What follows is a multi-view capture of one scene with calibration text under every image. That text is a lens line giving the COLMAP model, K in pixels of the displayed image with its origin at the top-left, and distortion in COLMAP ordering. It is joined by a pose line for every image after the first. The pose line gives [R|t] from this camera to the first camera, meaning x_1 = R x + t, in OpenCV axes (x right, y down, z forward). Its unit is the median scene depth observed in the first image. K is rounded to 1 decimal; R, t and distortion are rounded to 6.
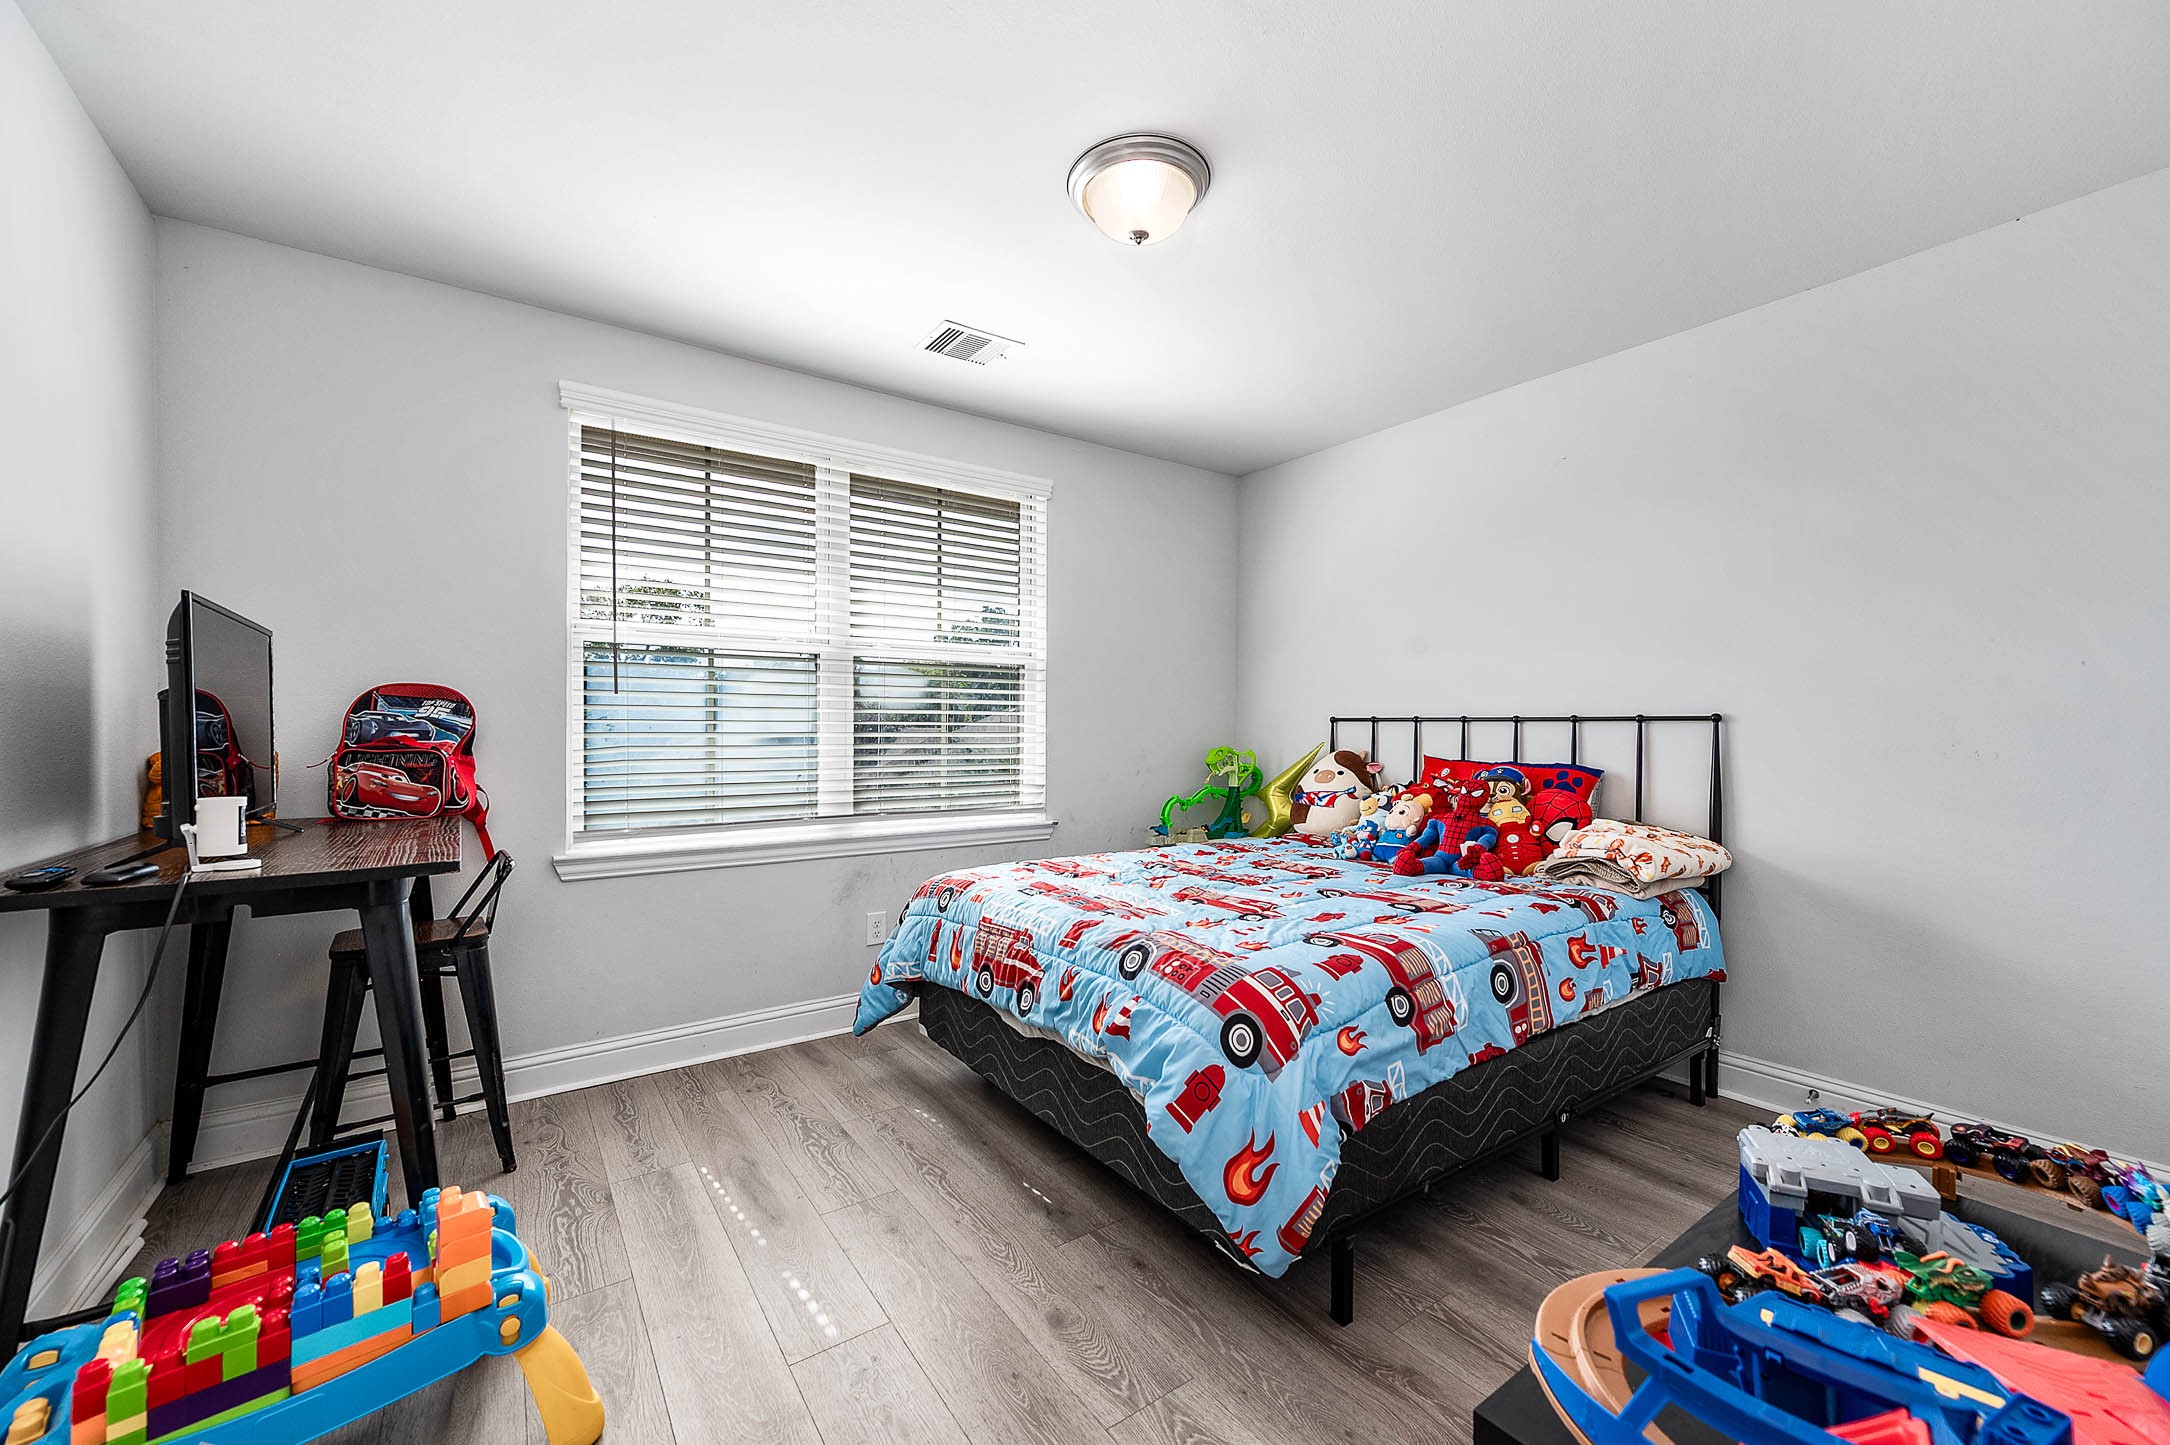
lens RADIAL K [[854.9, 0, 1080.5], [0, 854.9, 727.8], [0, 0, 1]] dist [0.015424, 0.000605]
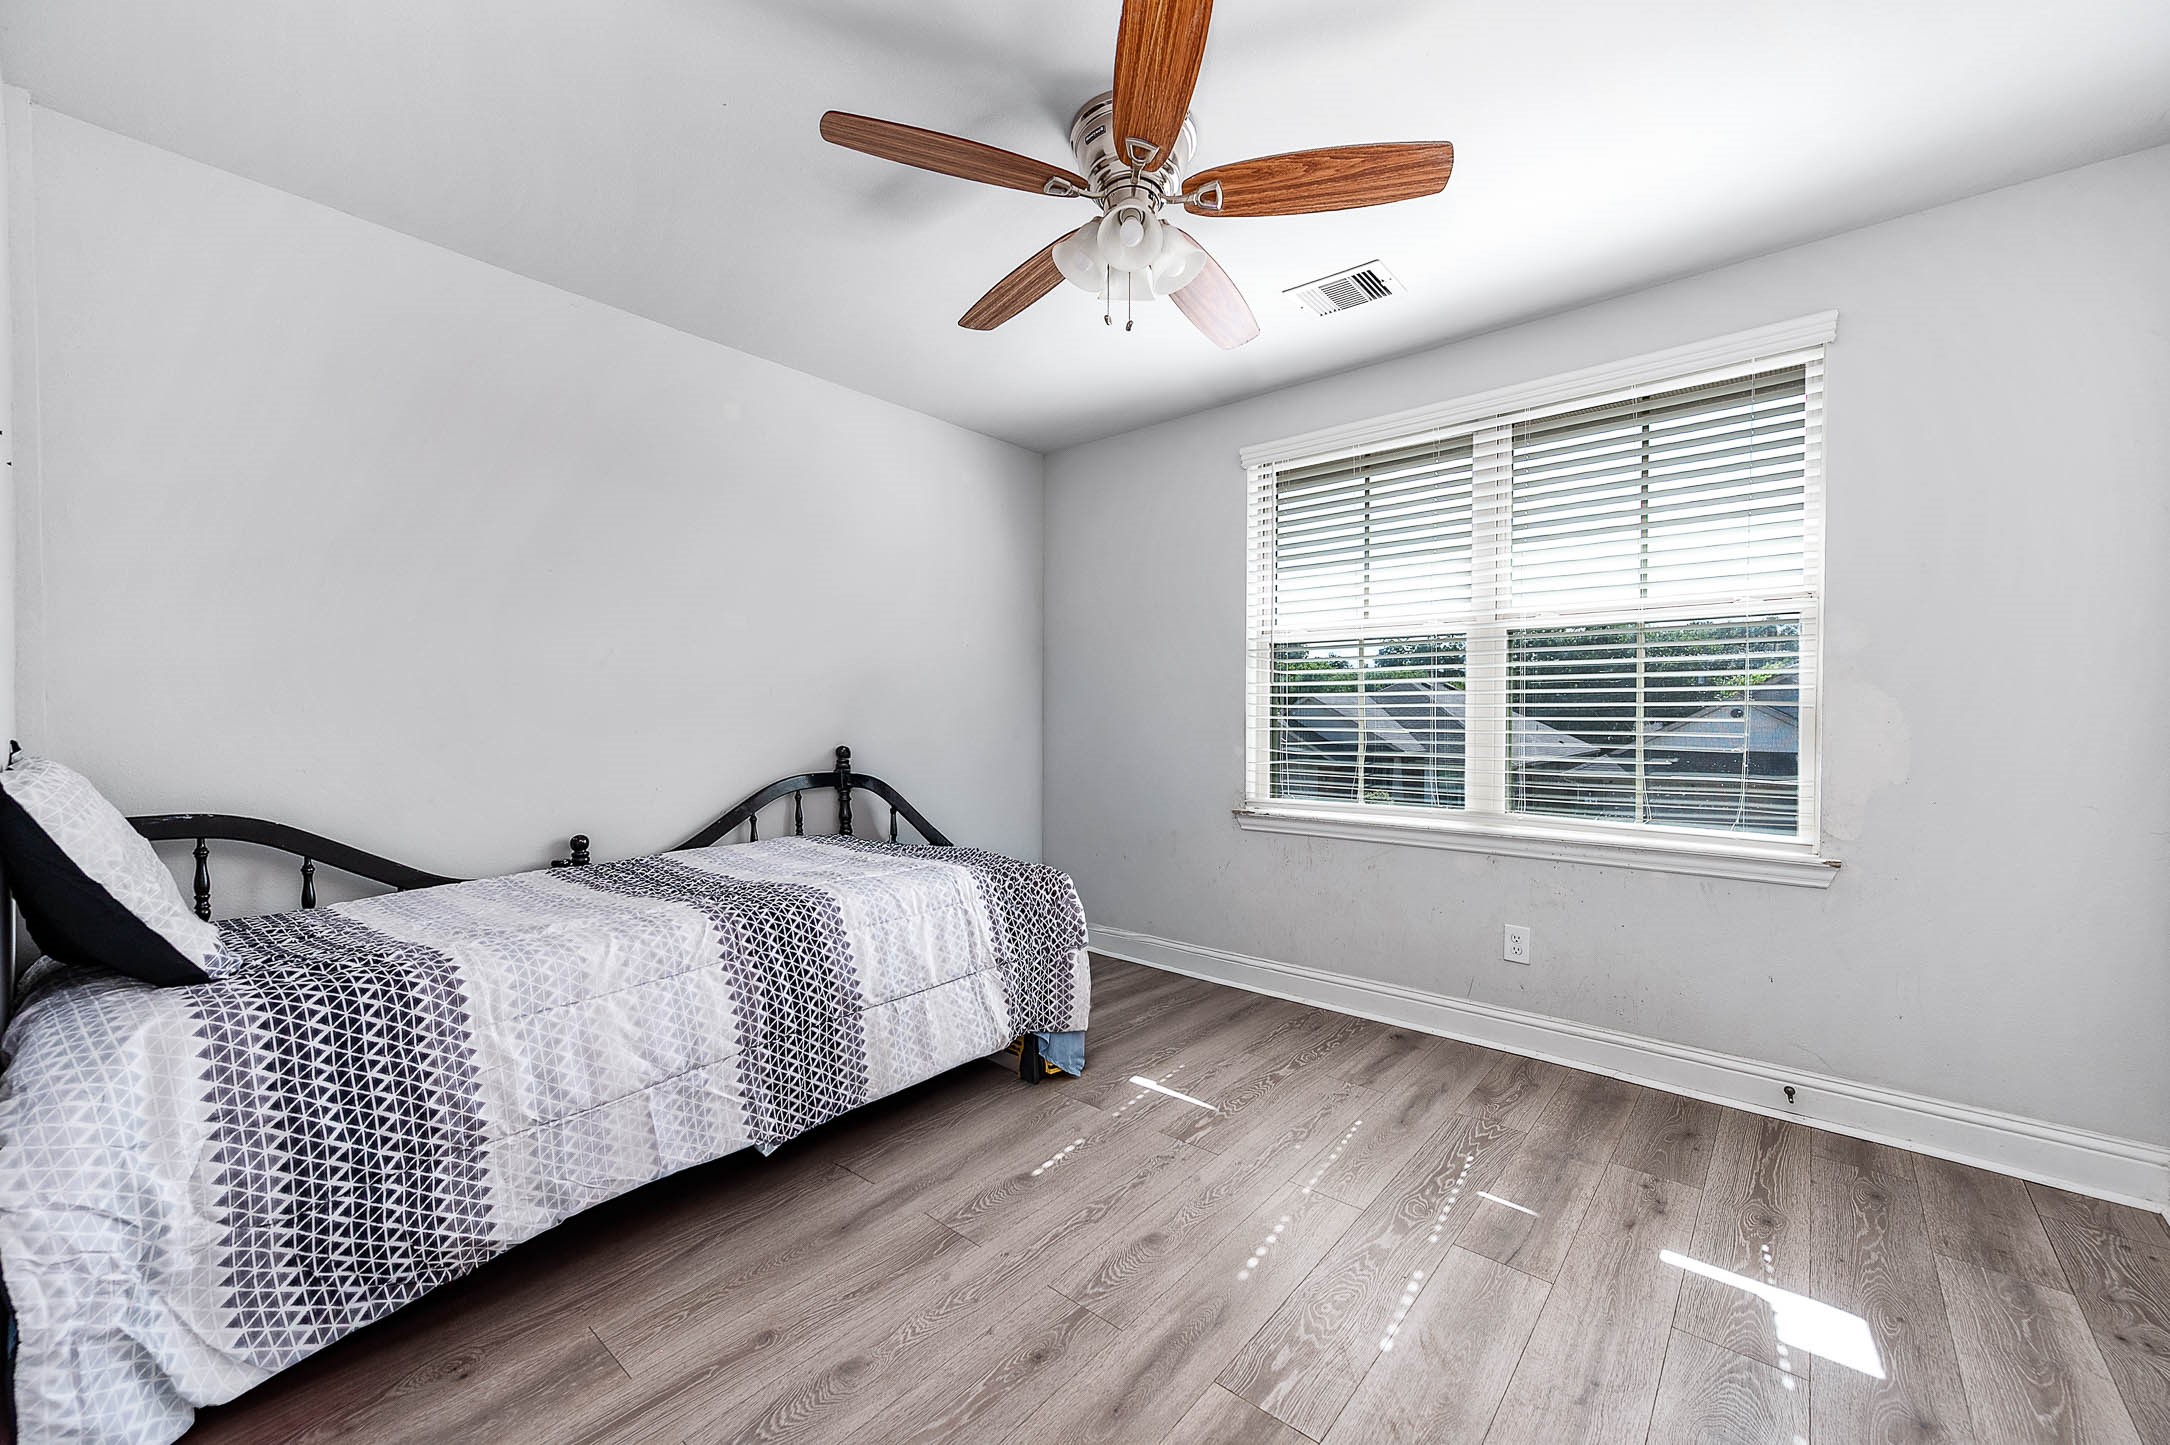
lens RADIAL K [[854.9, 0, 1081.6], [0, 854.9, 716.3], [0, 0, 1]] dist [0.015424, 0.000605]
pose [[0.254104, 0.002119, -0.967175, 0.490621], [0.004170, 0.999986, 0.003287, 0.000837], [0.967168, -0.004869, 0.254092, 0.347716]]
